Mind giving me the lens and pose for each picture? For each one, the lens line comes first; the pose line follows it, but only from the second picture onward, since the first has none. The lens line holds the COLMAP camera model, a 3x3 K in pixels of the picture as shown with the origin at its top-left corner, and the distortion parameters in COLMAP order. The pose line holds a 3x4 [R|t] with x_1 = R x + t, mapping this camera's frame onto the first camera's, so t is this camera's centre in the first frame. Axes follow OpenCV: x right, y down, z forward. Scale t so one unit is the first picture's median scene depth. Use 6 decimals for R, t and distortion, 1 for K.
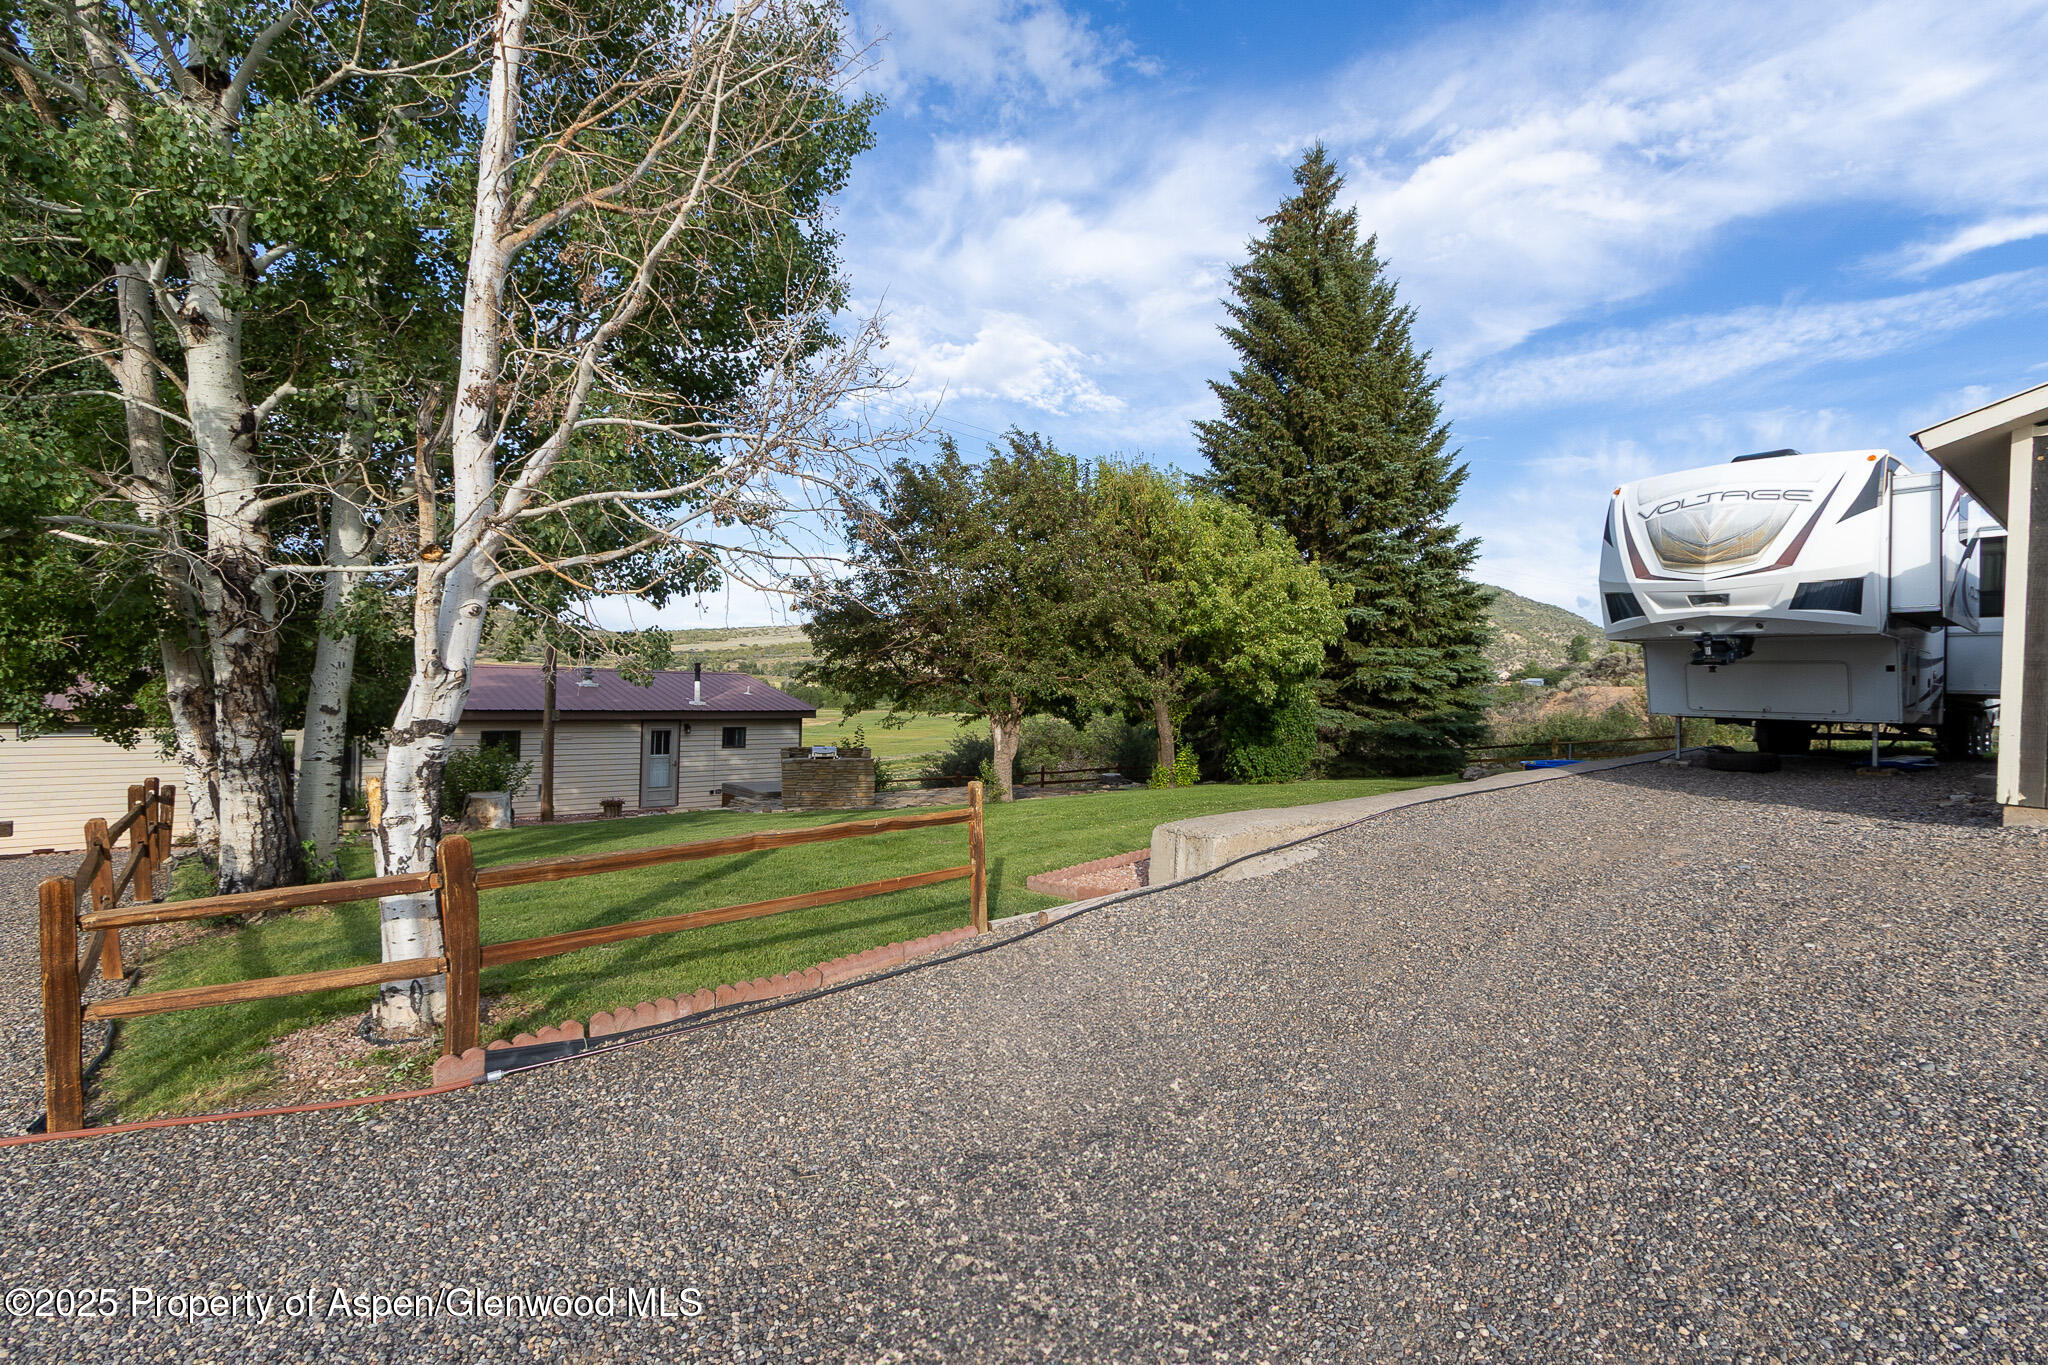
lens RADIAL K [[932.9, 0, 1036.6], [0, 932.9, 674.5], [0, 0, 1]] dist [-0.002120, -0.000496]
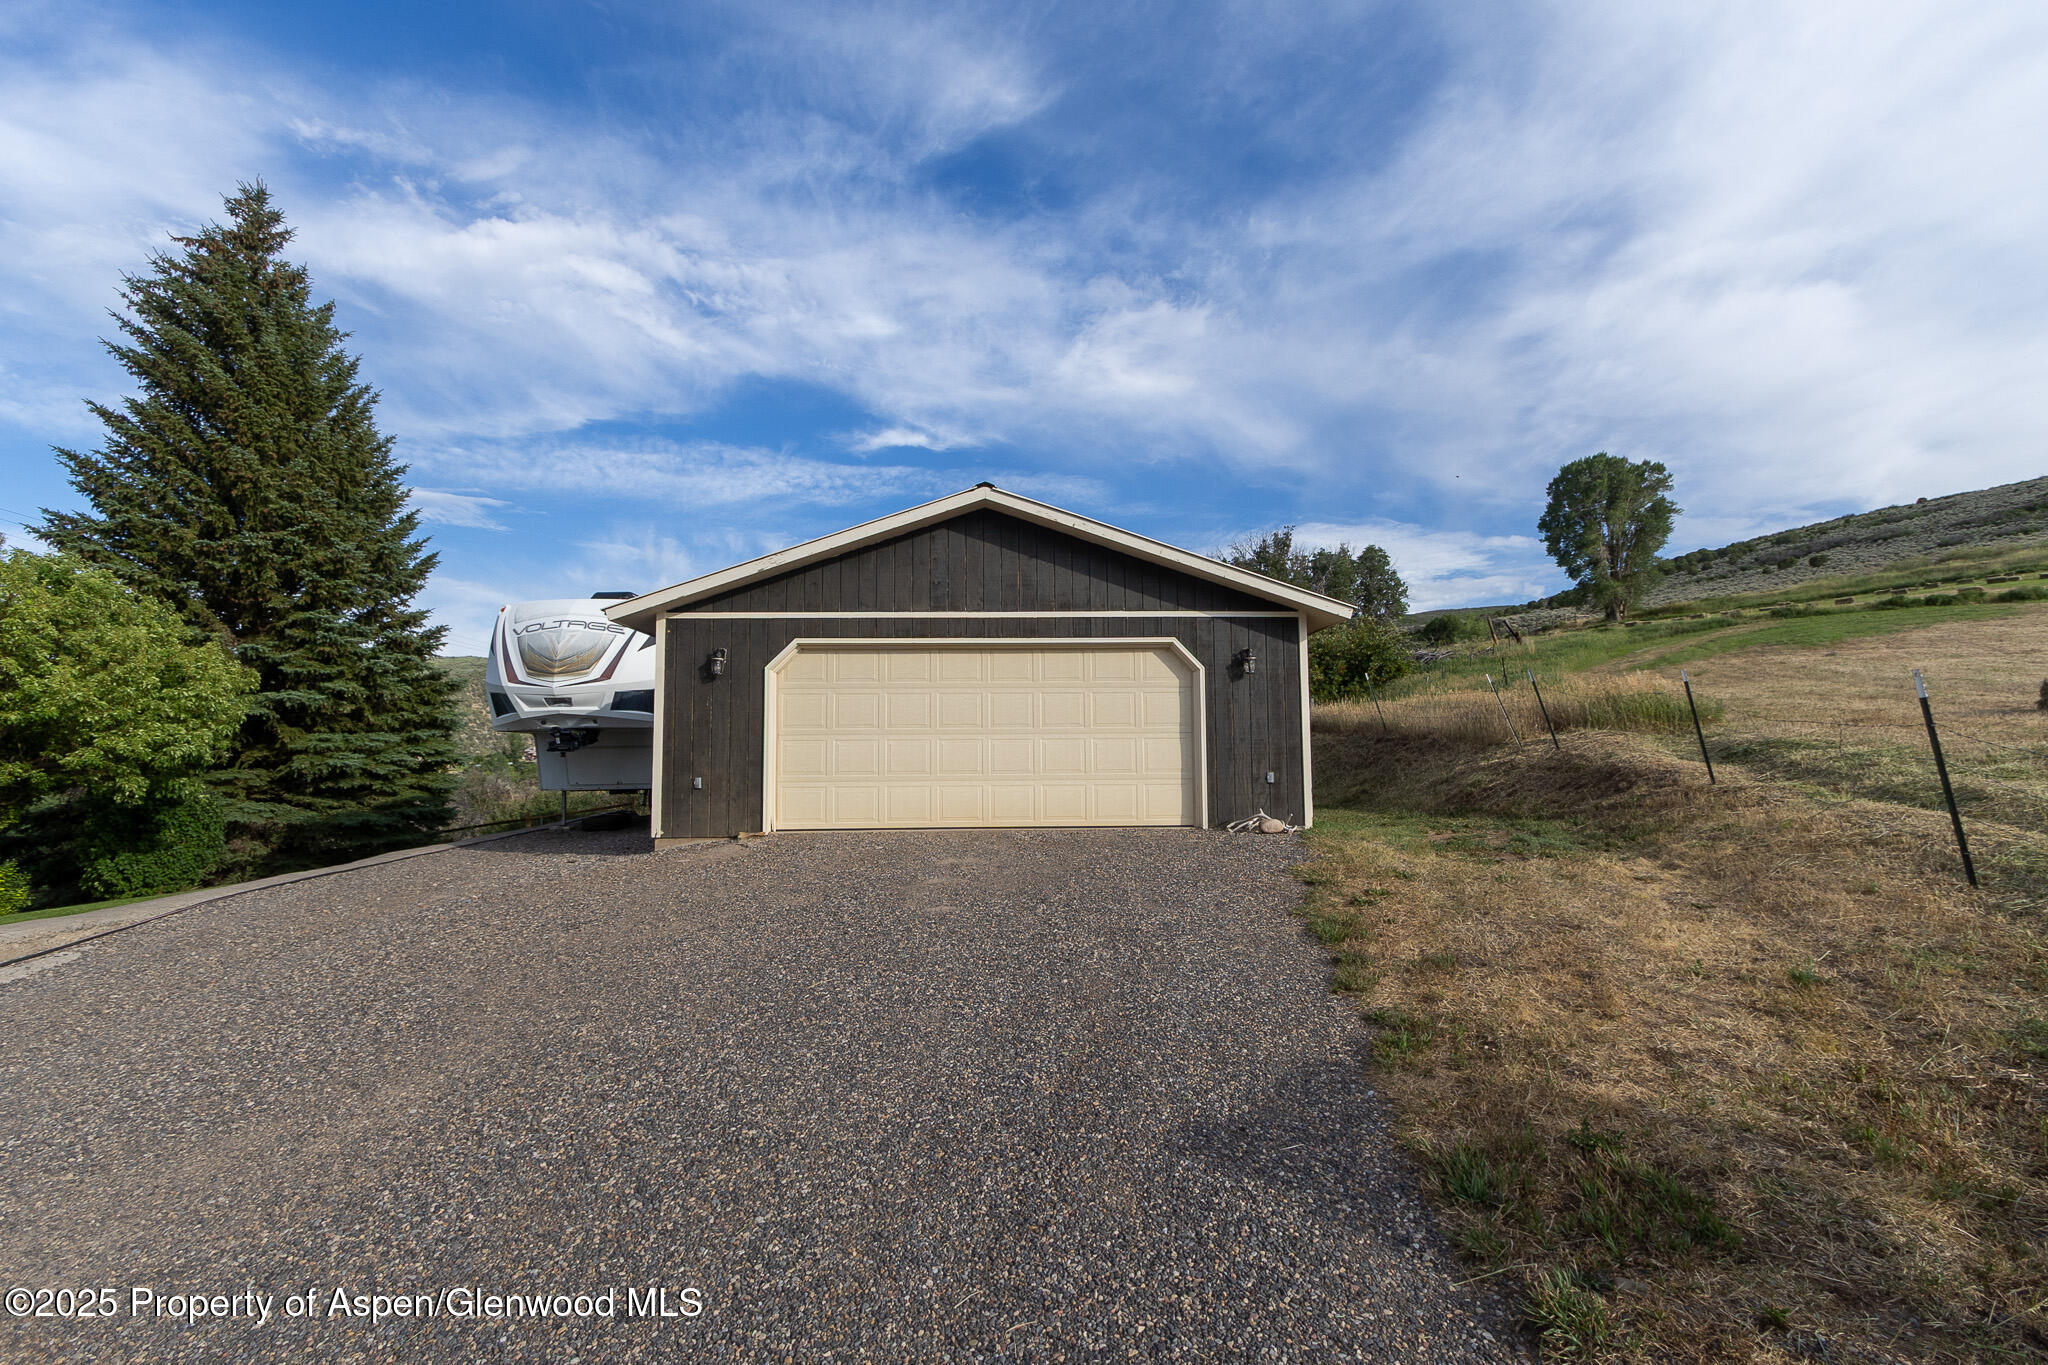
lens RADIAL K [[920.6, 0, 1048.9], [0, 920.6, 687.6], [0, 0, 1]] dist [-0.001187, -0.000663]
pose [[0.585725, 0.027200, 0.810053, 0.039316], [0.025601, 0.998317, -0.052033, -0.007381], [-0.810105, 0.051216, 0.584043, -0.136369]]
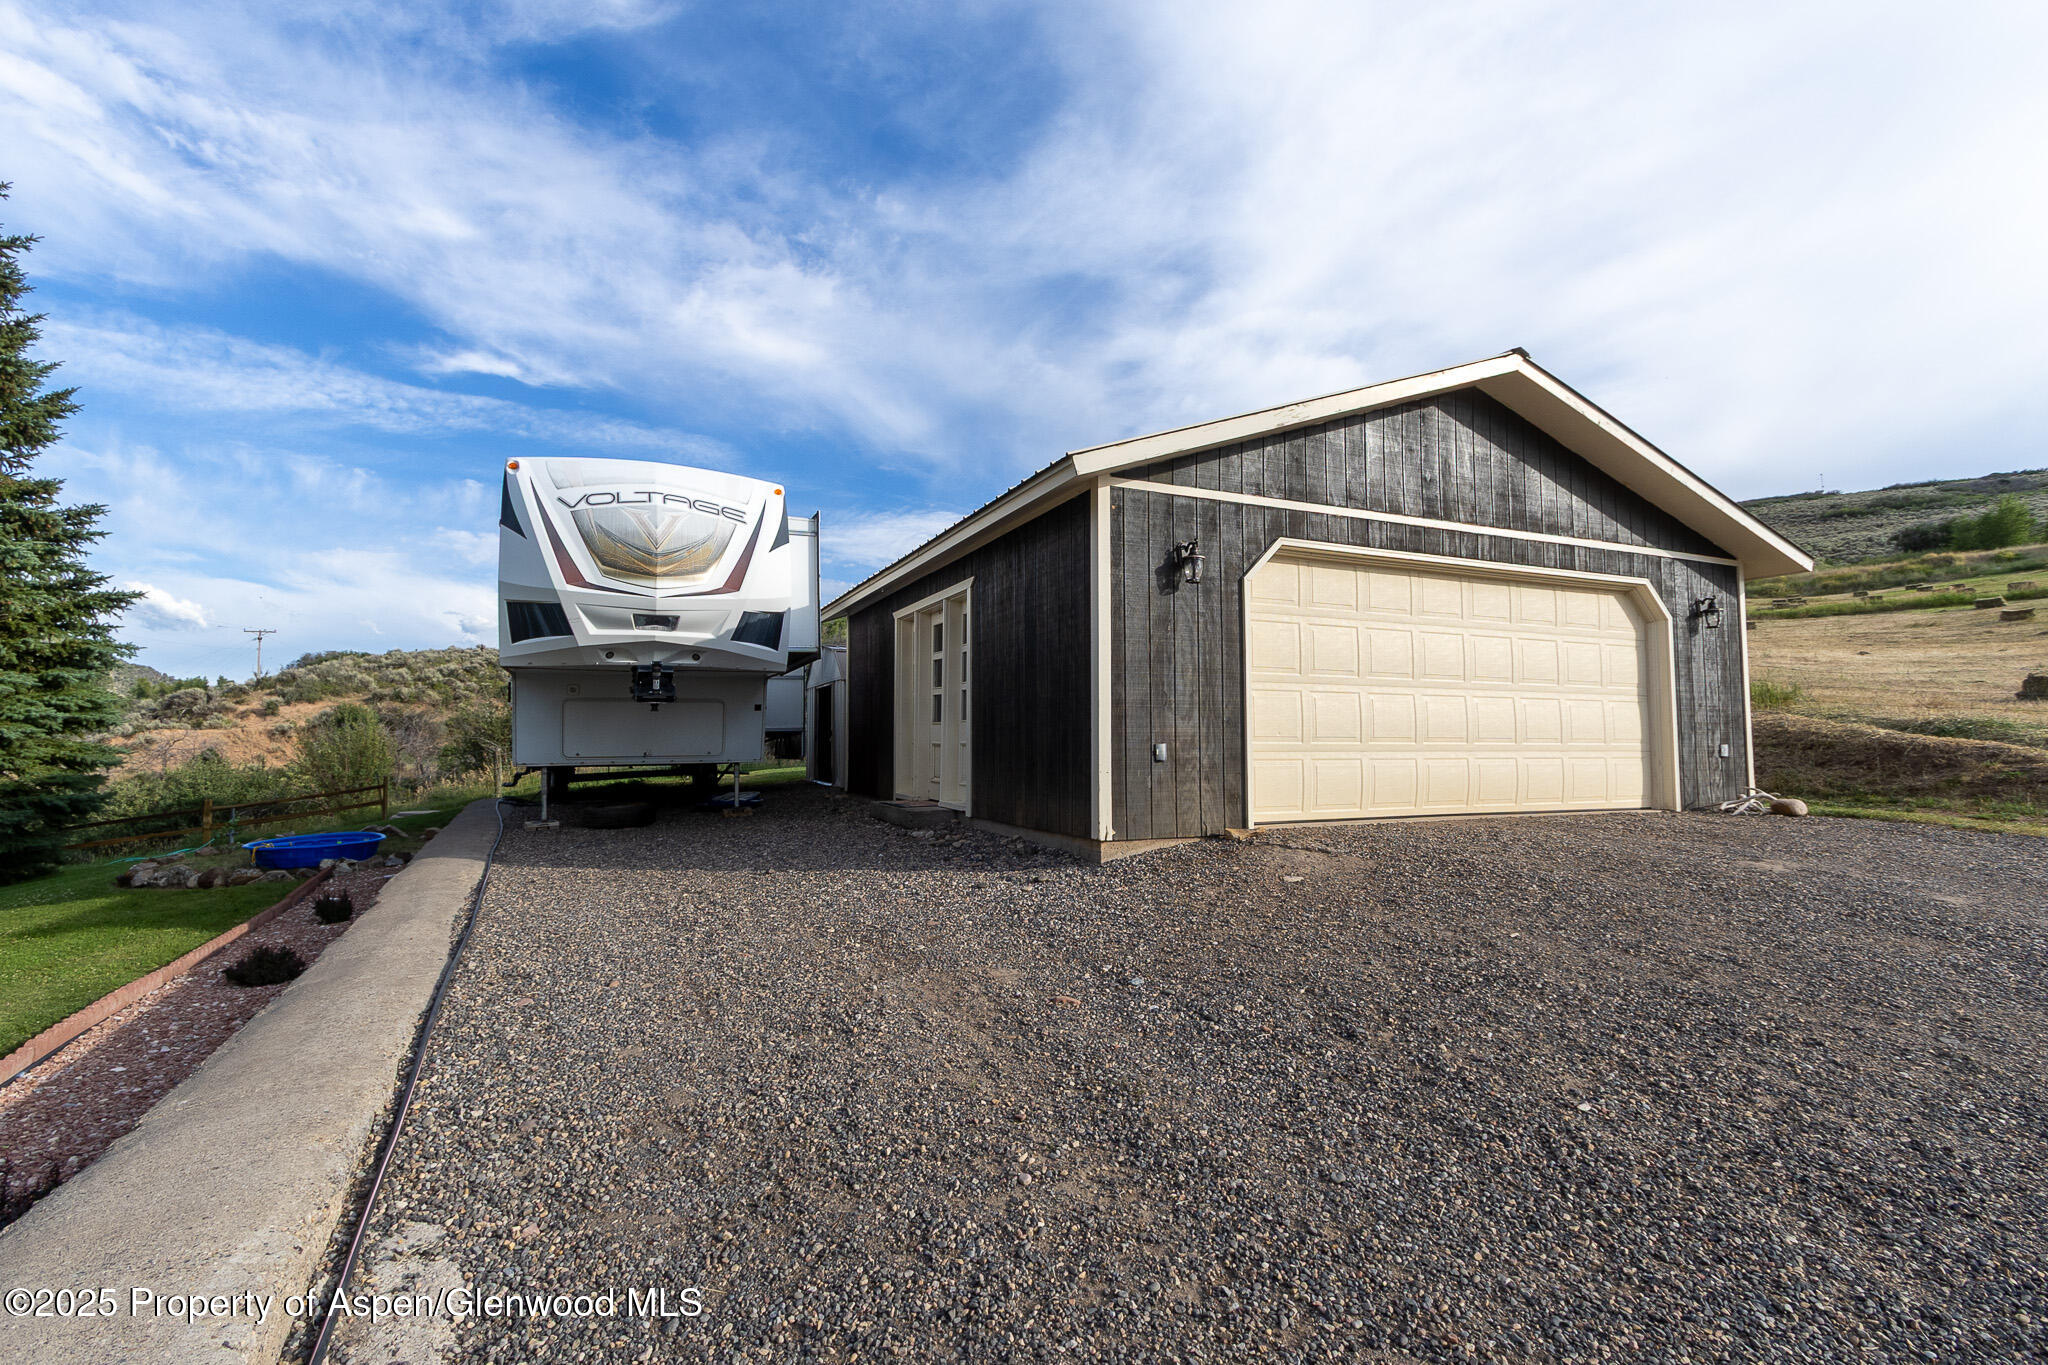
lens RADIAL K [[918.5, 0, 992.4], [0, 918.5, 713.1], [0, 0, 1]] dist [-0.004145, 0.000481]
pose [[0.247717, -0.000400, 0.968832, 0.009221], [0.002421, 0.999997, -0.000206, 0.000144], [-0.968829, 0.002397, 0.247717, 0.238681]]
